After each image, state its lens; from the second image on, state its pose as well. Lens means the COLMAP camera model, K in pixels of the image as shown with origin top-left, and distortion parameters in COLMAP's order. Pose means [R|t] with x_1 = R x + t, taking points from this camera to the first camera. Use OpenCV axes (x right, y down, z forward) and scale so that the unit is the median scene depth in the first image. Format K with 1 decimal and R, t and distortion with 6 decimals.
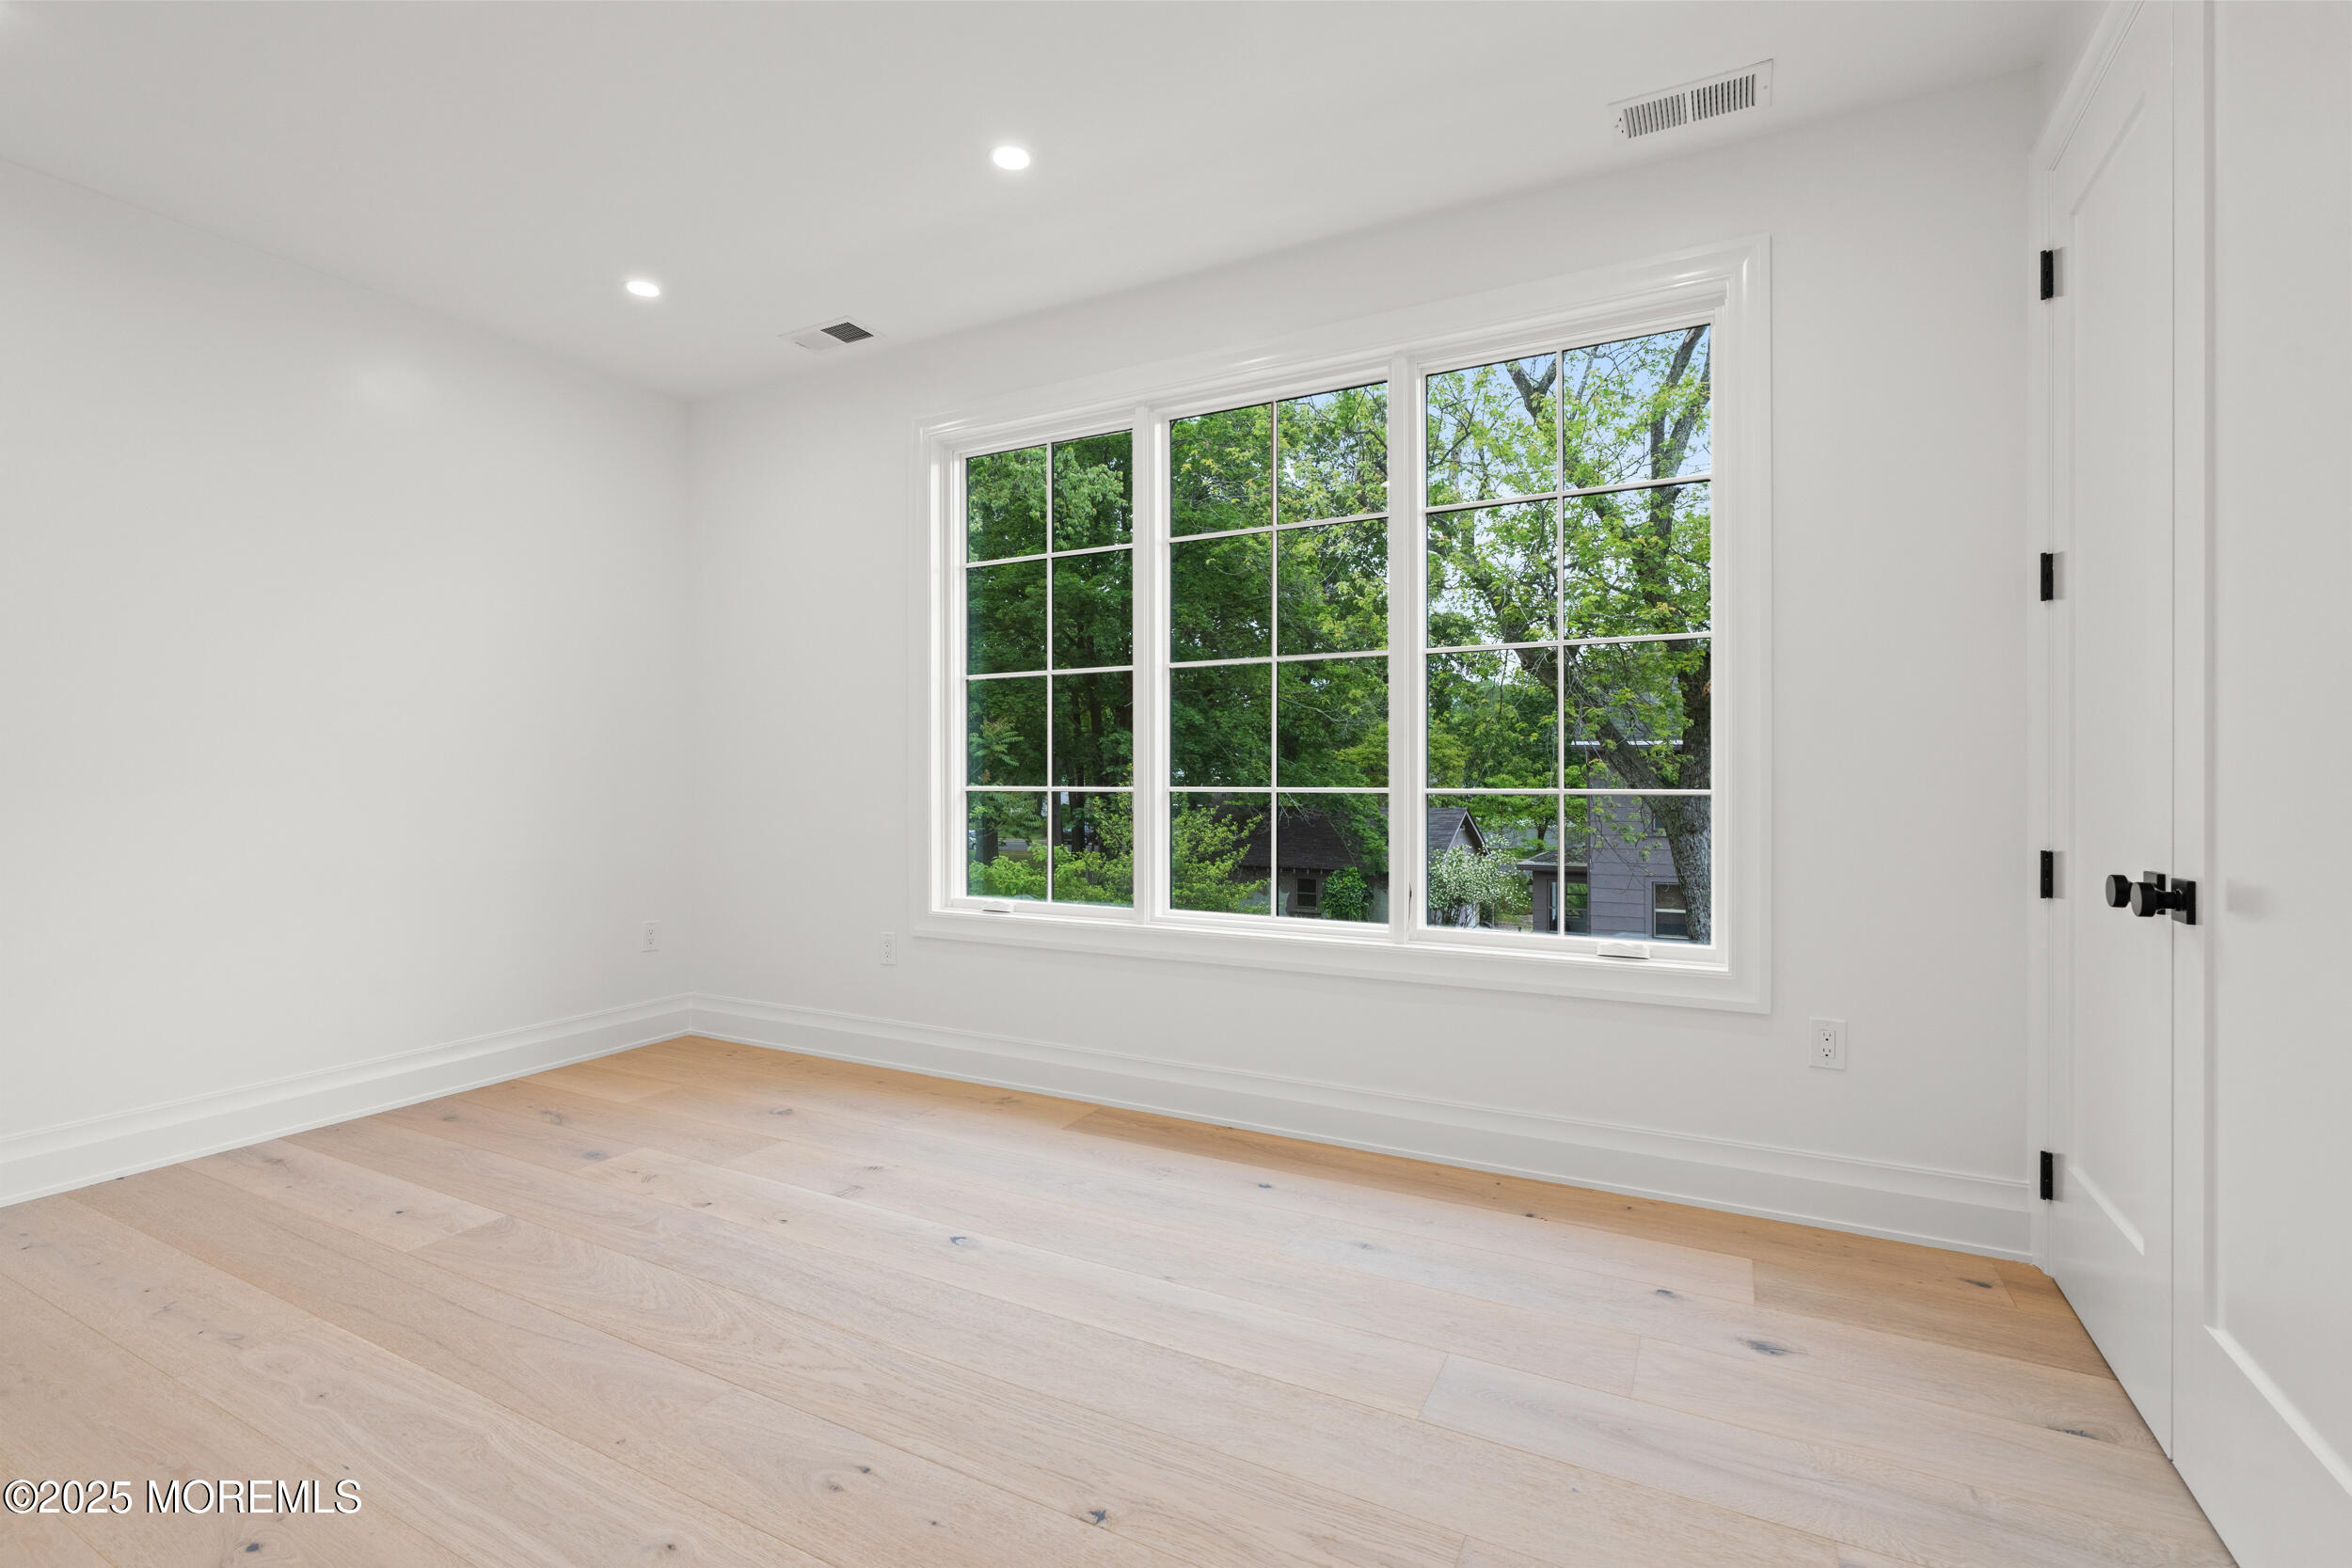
lens RADIAL K [[1072.9, 0, 1185.0], [0, 1072.9, 768.1], [0, 0, 1]] dist [-0.001641, 0.000139]
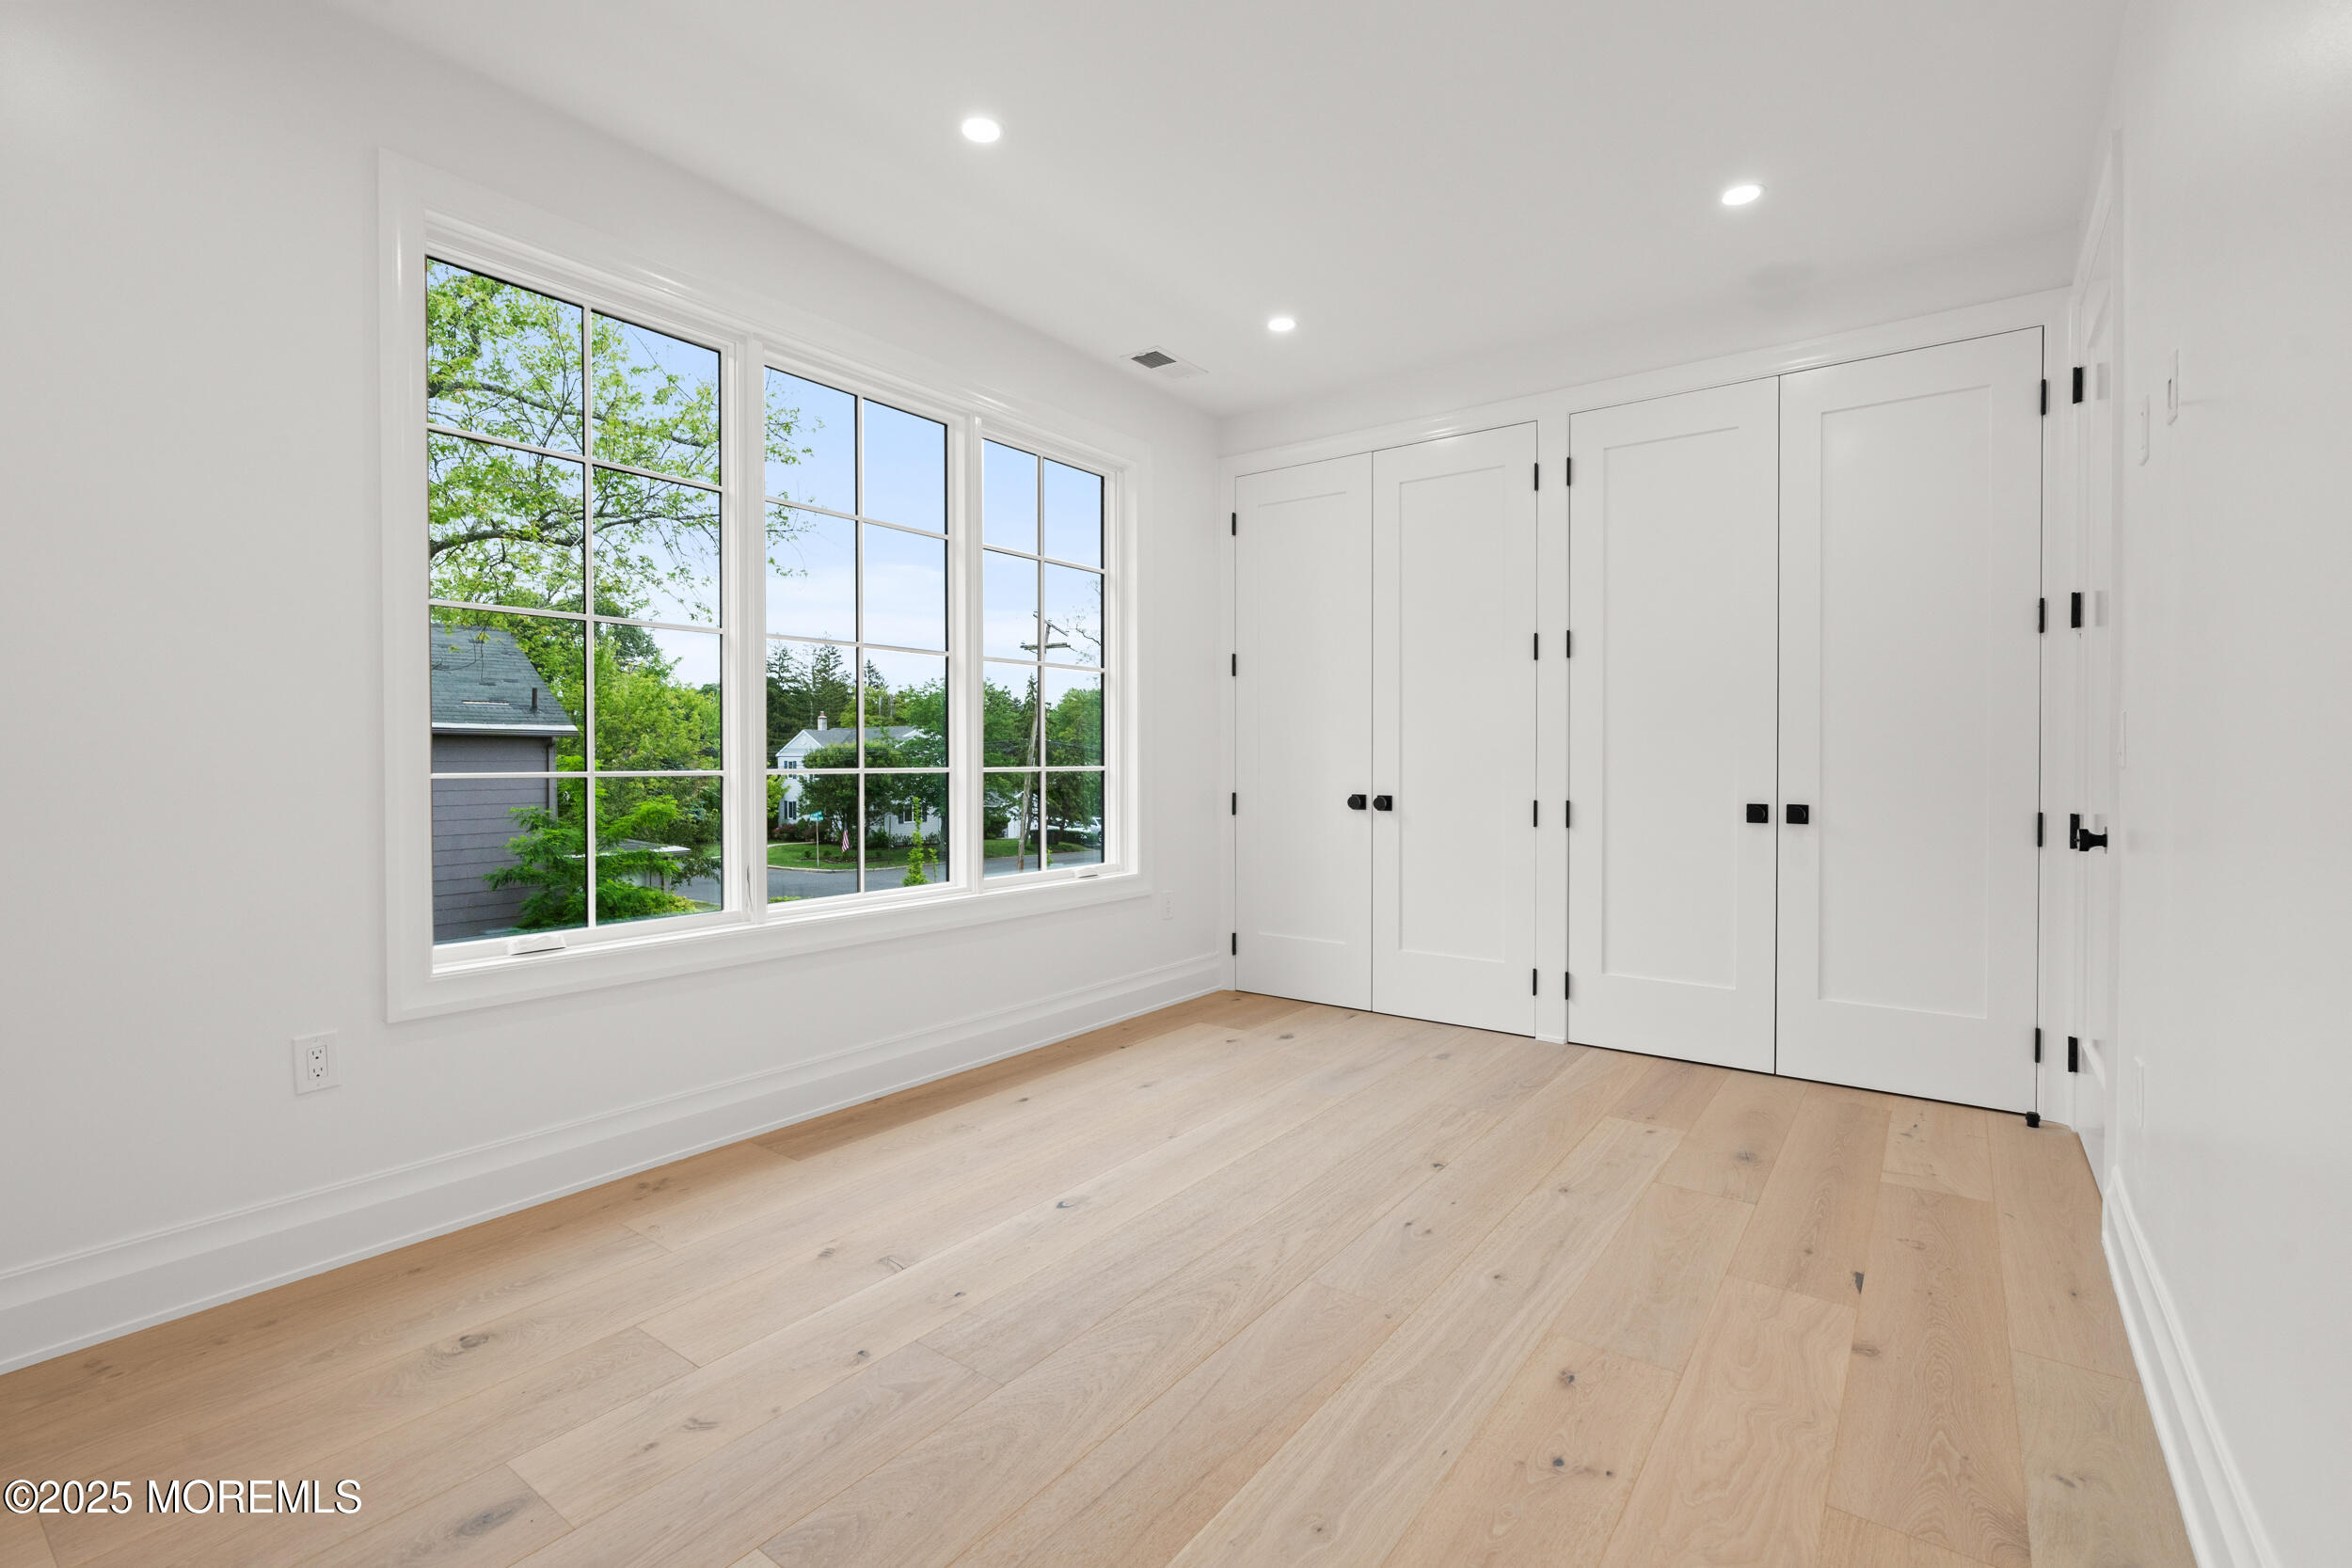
lens RADIAL K [[1072.9, 0, 1171.2], [0, 1072.9, 783.5], [0, 0, 1]] dist [-0.001641, 0.000139]
pose [[0.136357, -0.023656, 0.990377, -1.069824], [-0.007468, 0.999662, 0.024906, 0.006340], [-0.990632, -0.010792, 0.136134, 0.672216]]
